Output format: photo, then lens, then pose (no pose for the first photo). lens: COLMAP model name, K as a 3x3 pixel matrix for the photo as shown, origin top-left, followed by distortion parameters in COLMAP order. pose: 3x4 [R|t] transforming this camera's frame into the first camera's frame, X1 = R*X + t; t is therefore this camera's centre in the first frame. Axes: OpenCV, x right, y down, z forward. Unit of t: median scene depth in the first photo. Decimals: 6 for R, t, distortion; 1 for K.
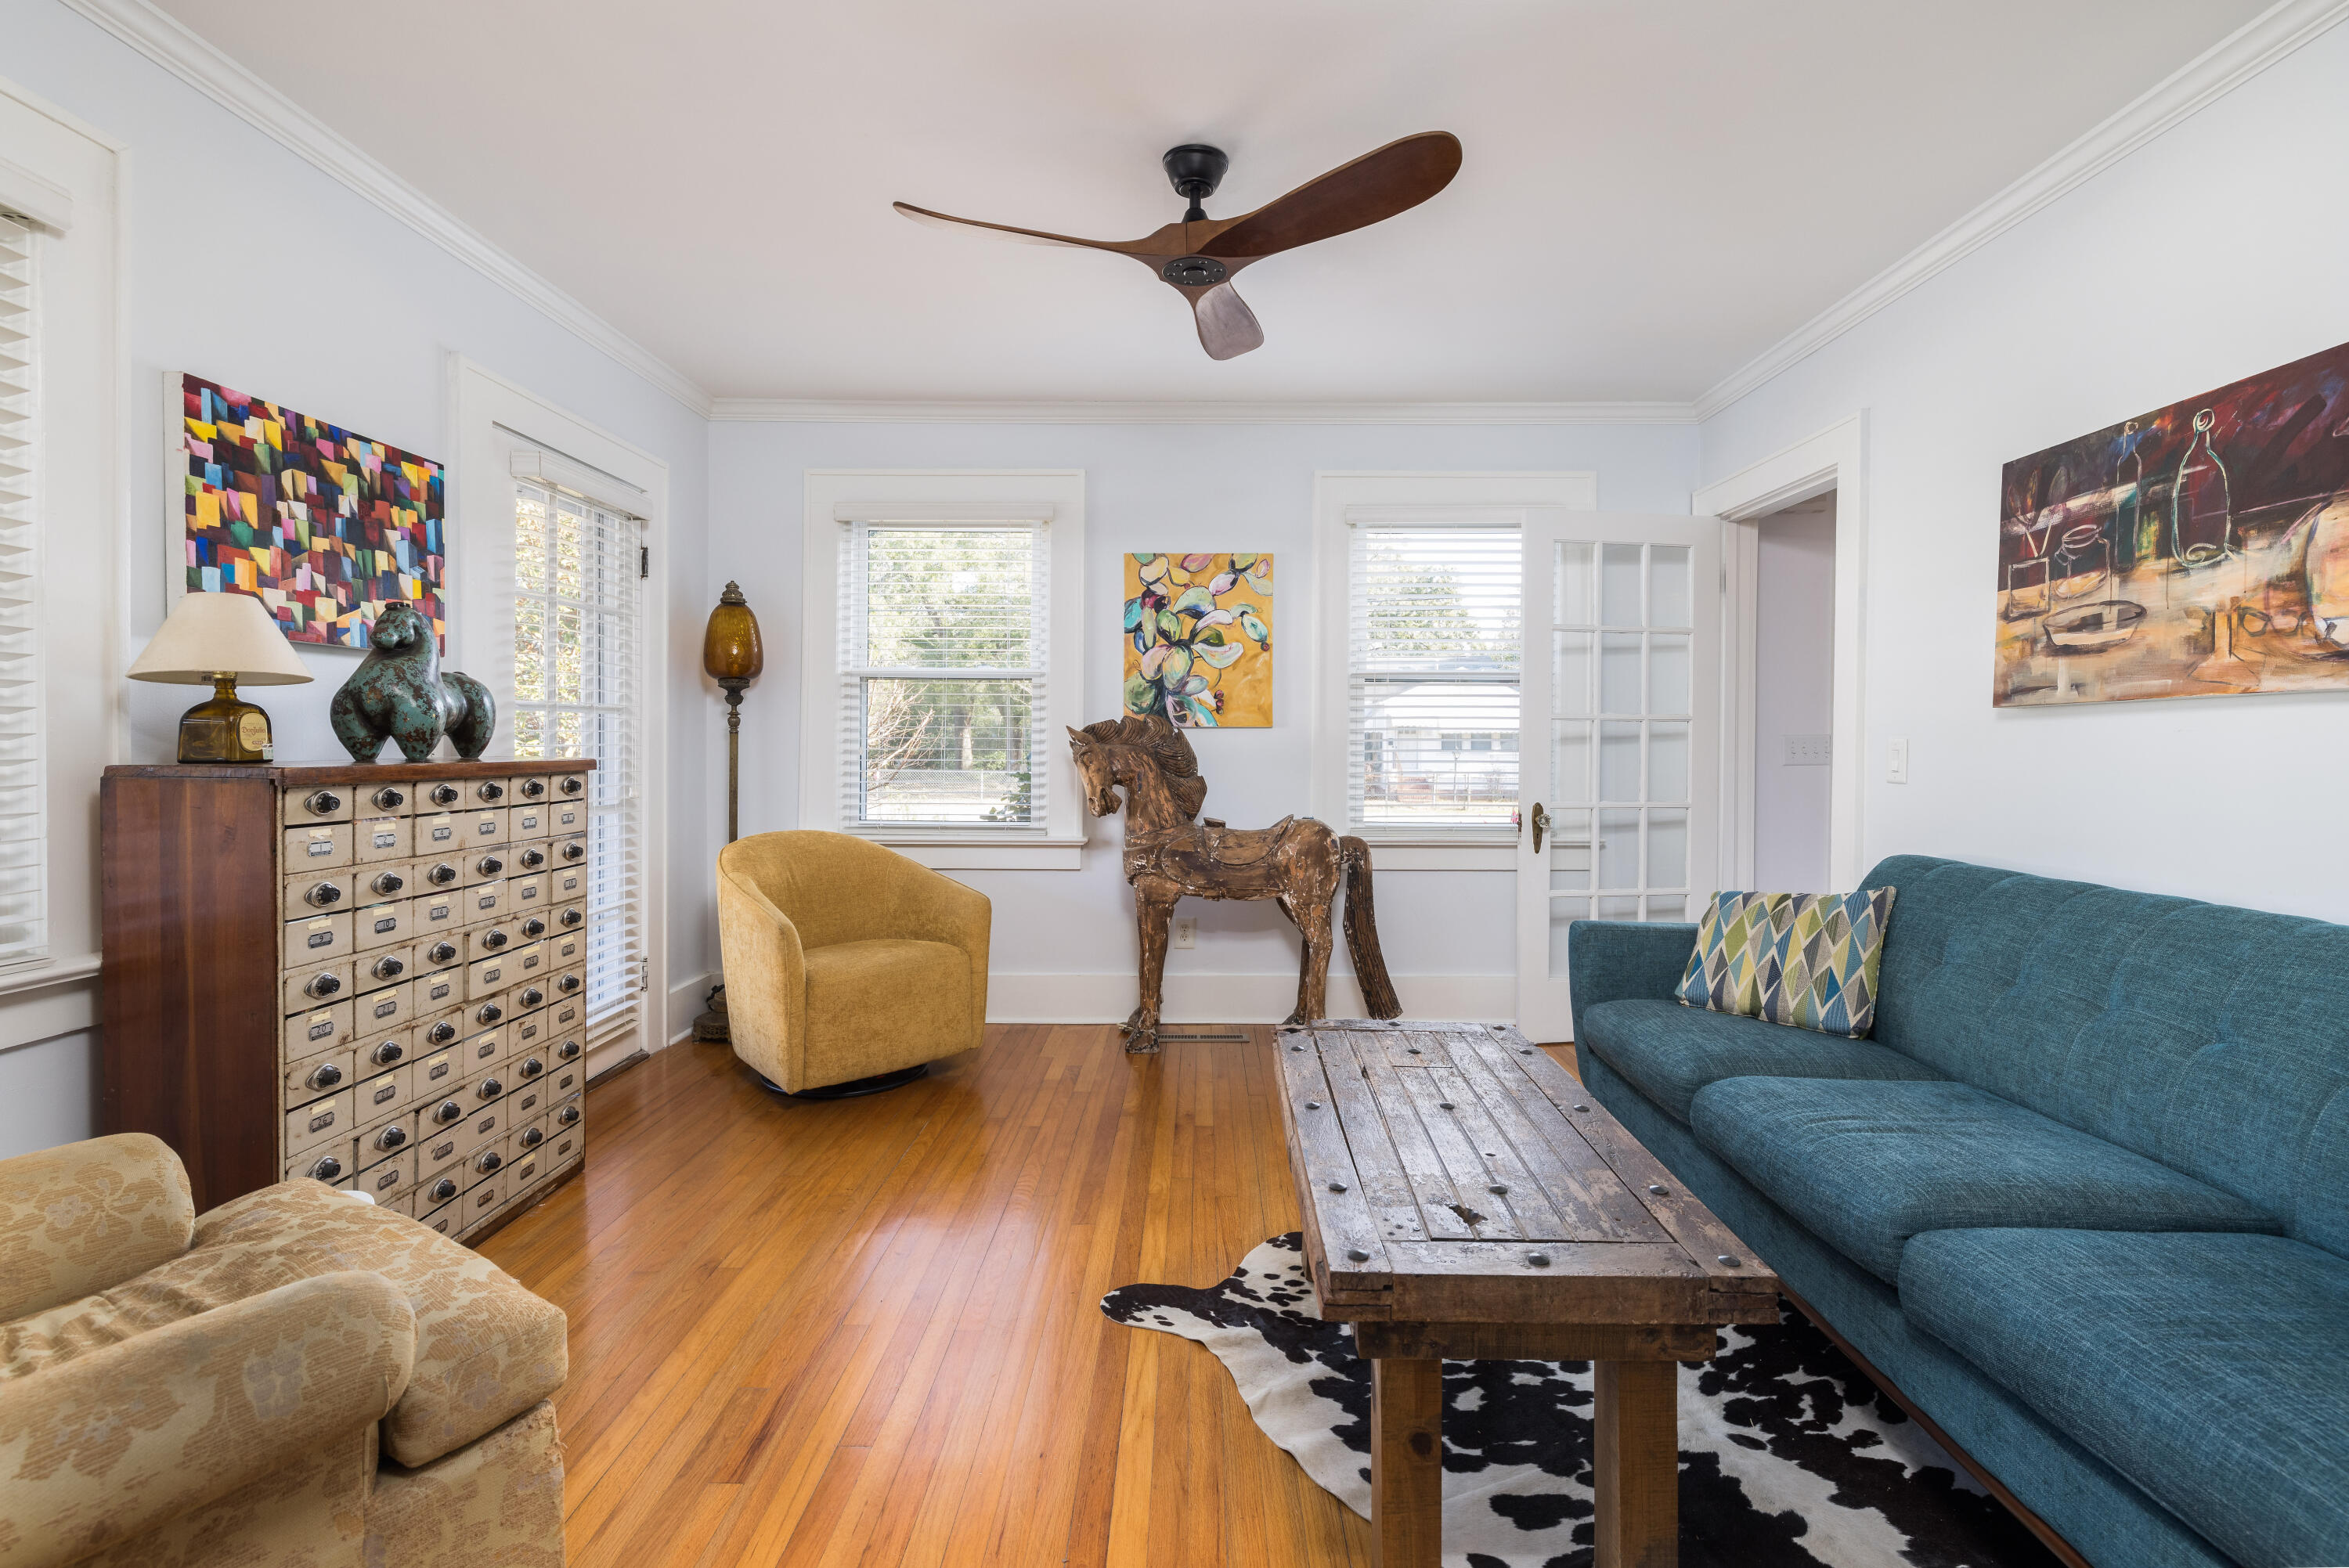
lens RADIAL K [[1045.4, 0, 1190.2], [0, 1045.4, 748.8], [0, 0, 1]] dist [-0.009228, 0.001046]
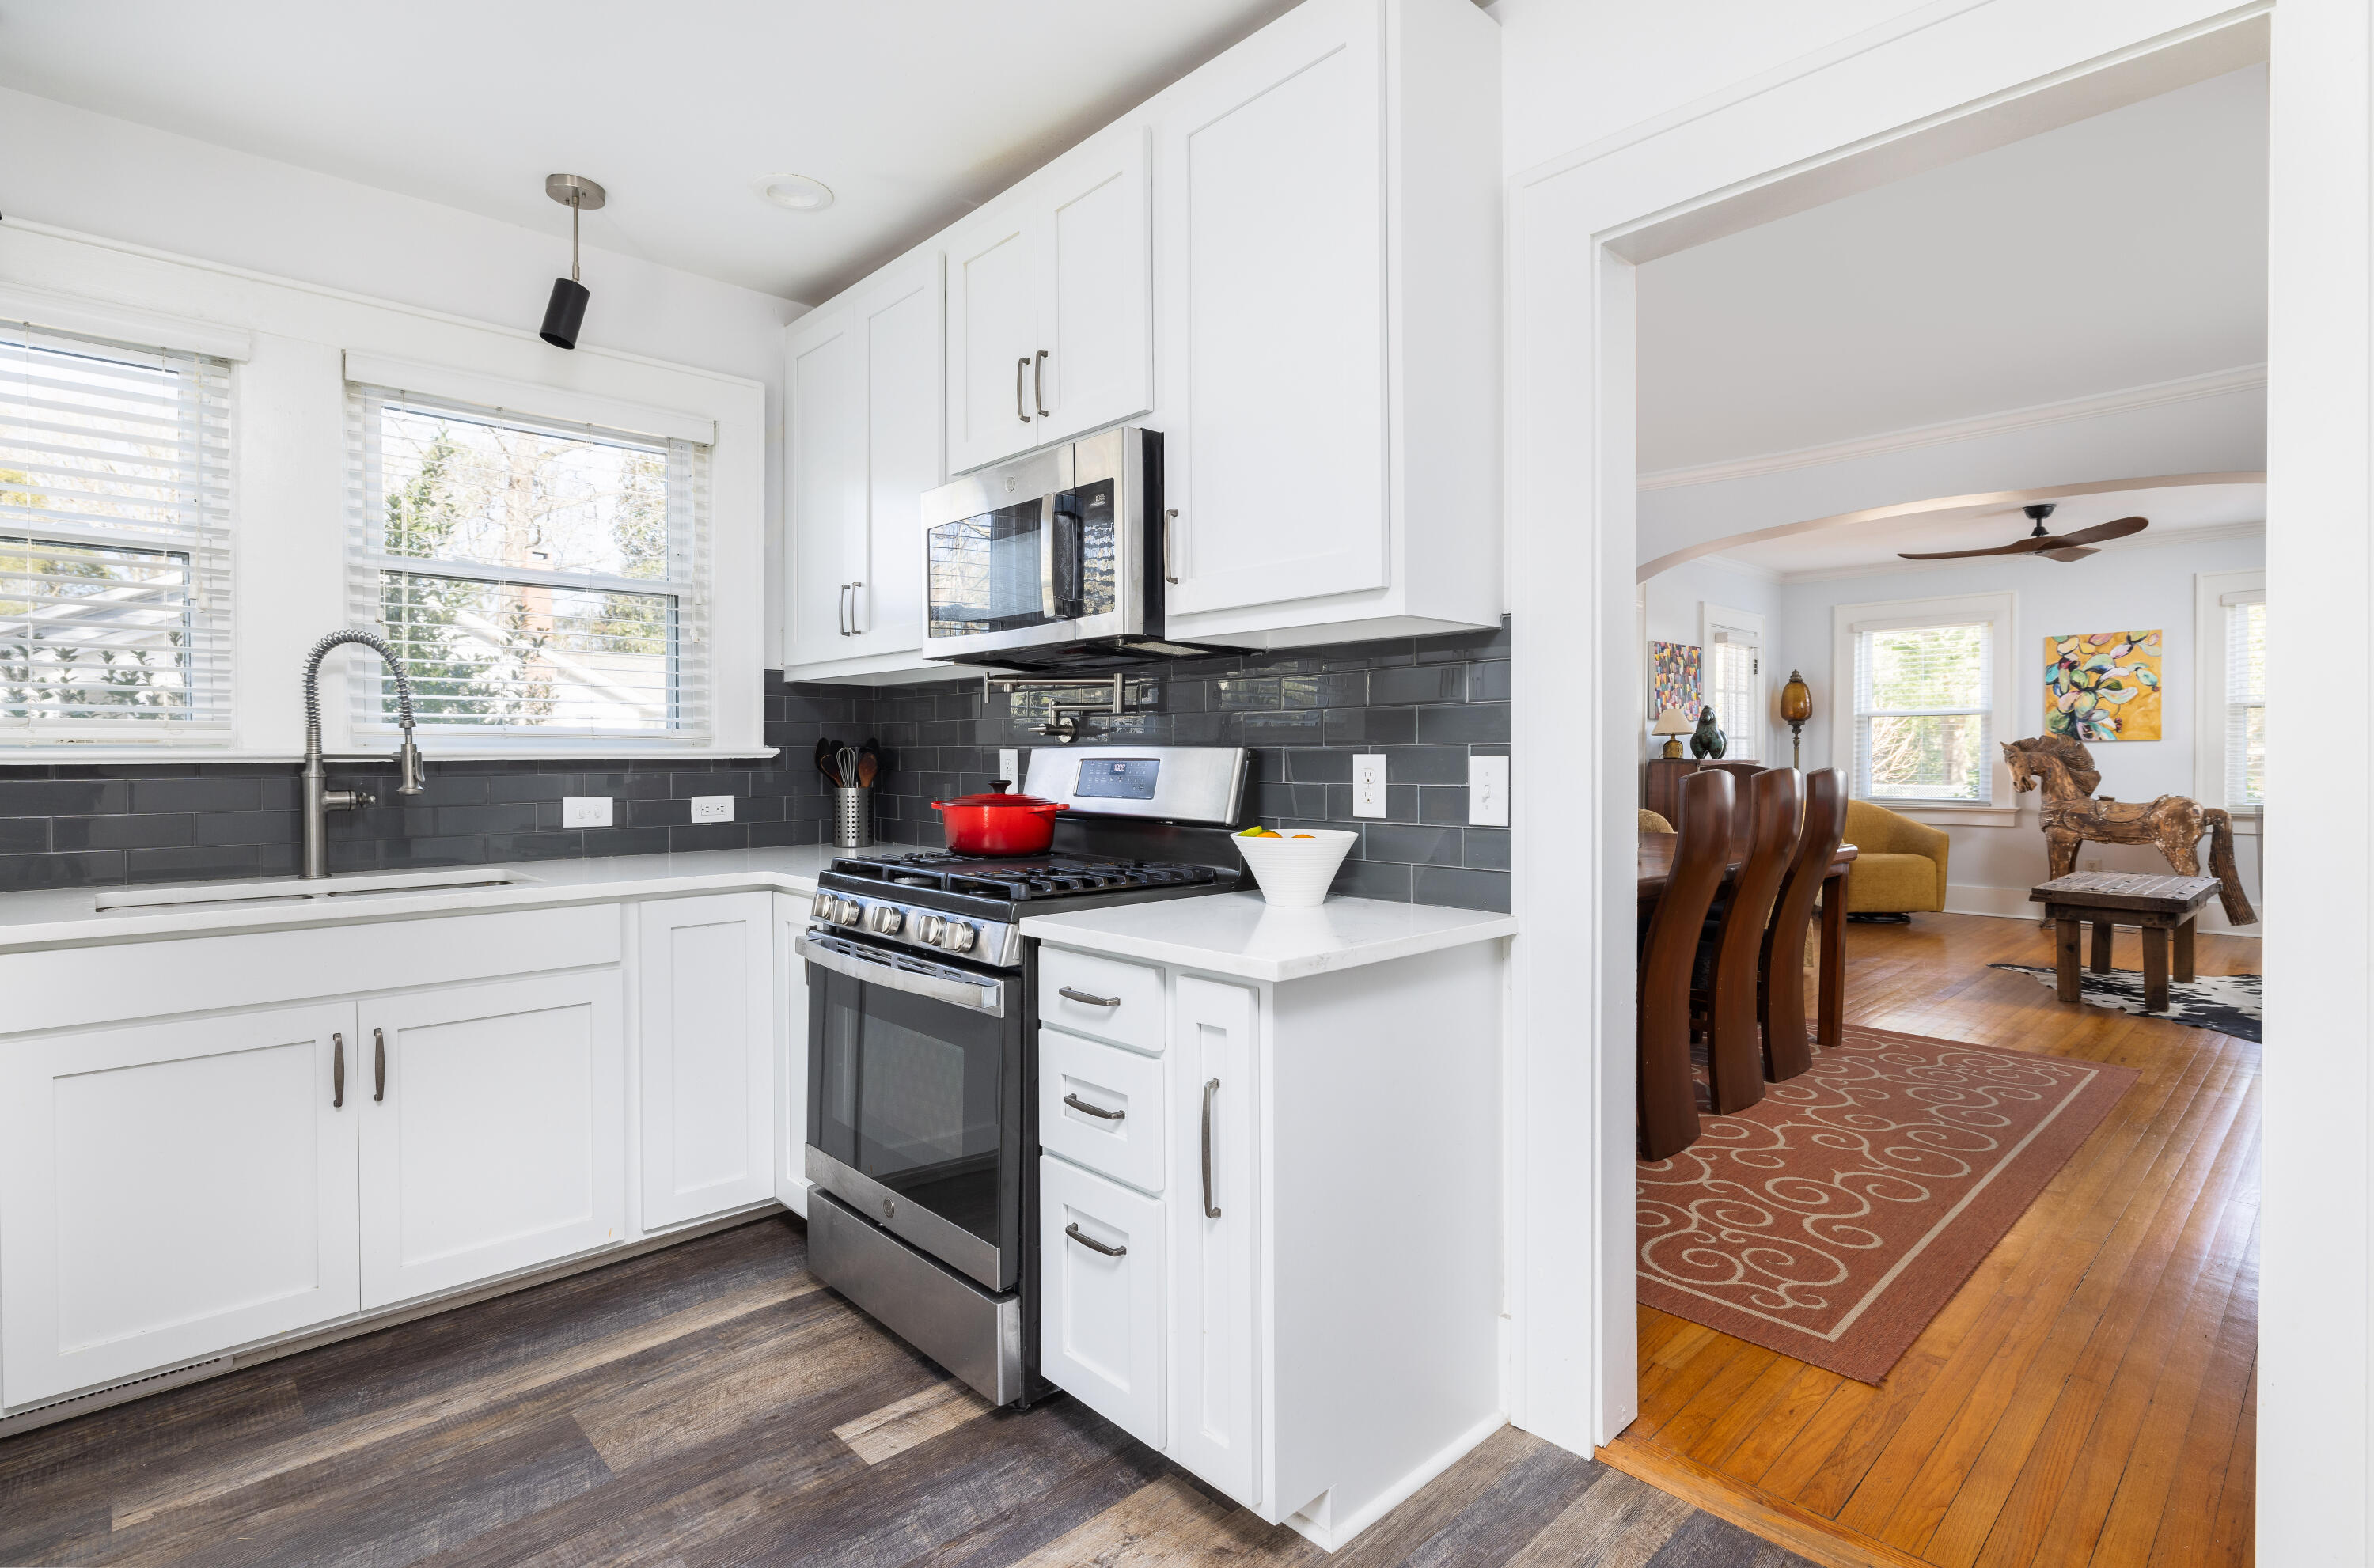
lens RADIAL K [[1140.5, 0, 1197.3], [0, 1140.5, 772.5], [0, 0, 1]] dist [-0.004579, 0.001309]
pose [[0.694433, 0.003332, -0.719550, 0.476583], [0.001707, 0.999979, 0.006278, 0.023431], [0.719555, -0.005588, 0.694413, -1.933786]]
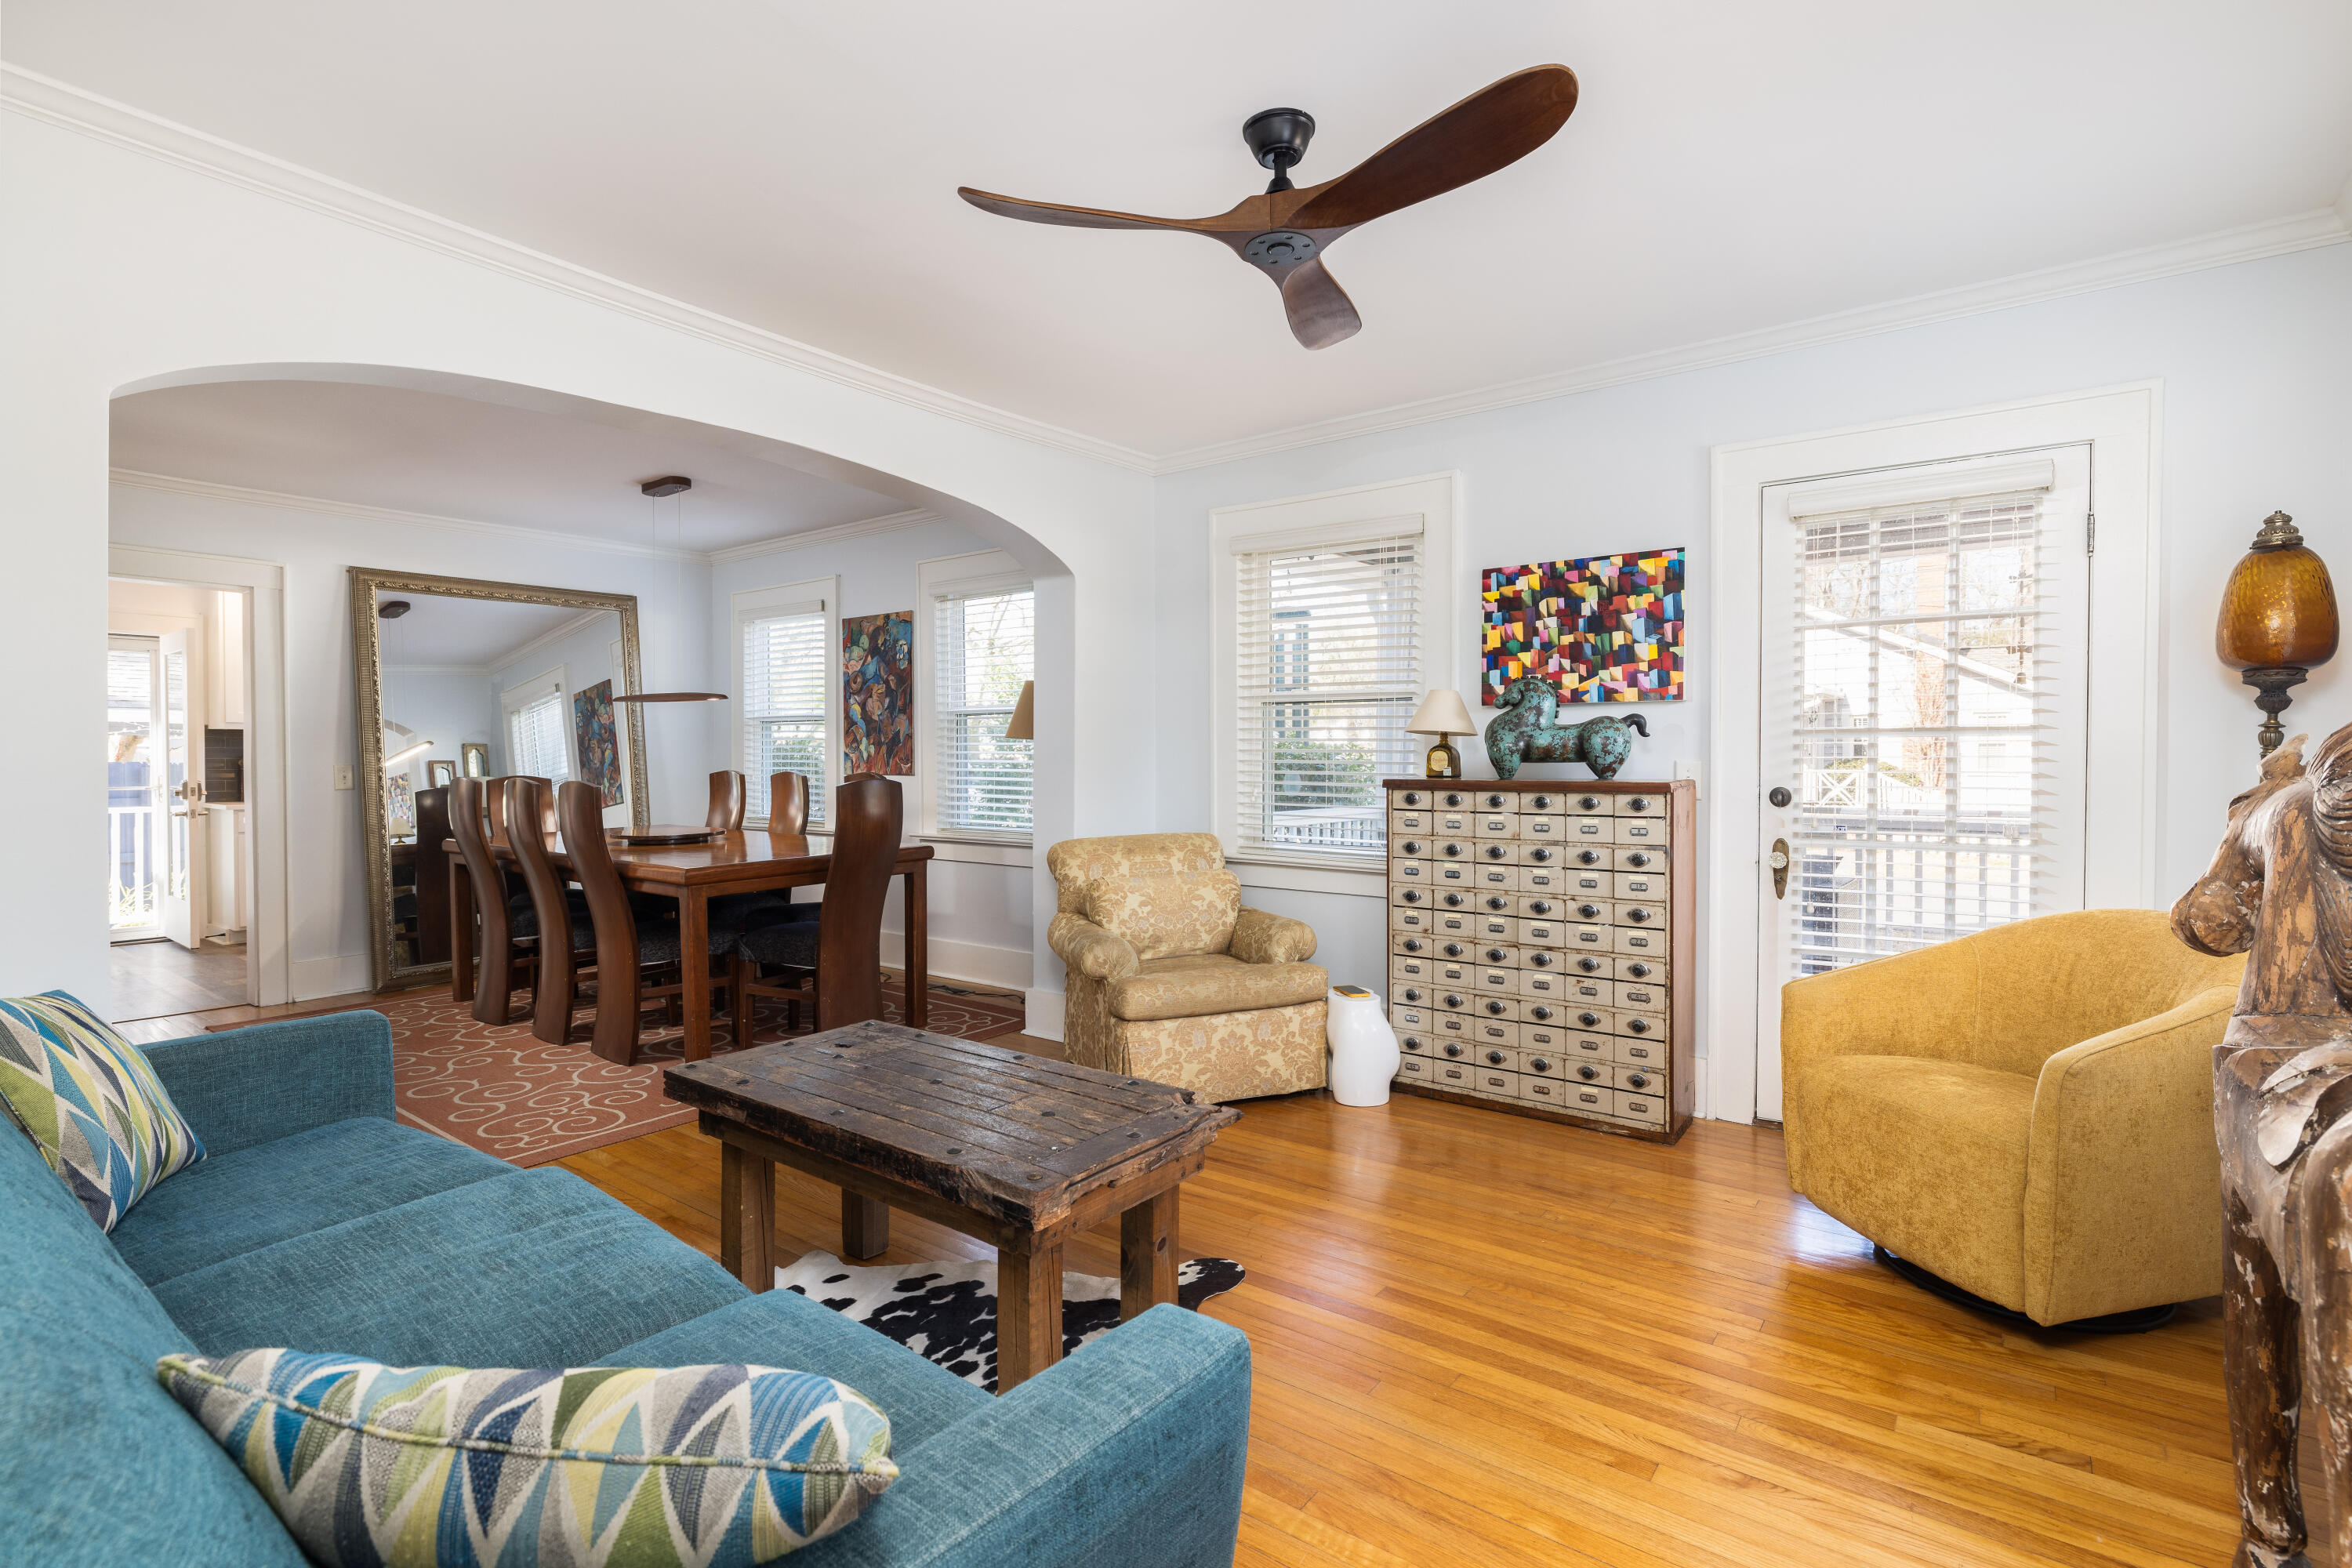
lens RADIAL K [[1130.7, 0, 1178.9], [0, 1130.7, 769.2], [0, 0, 1]] dist [-0.003677, -0.000249]
pose [[-0.610070, 0.002271, -0.792345, 0.738002], [-0.010184, 0.999891, 0.010706, -0.013120], [0.792282, 0.014600, -0.609980, 1.357012]]
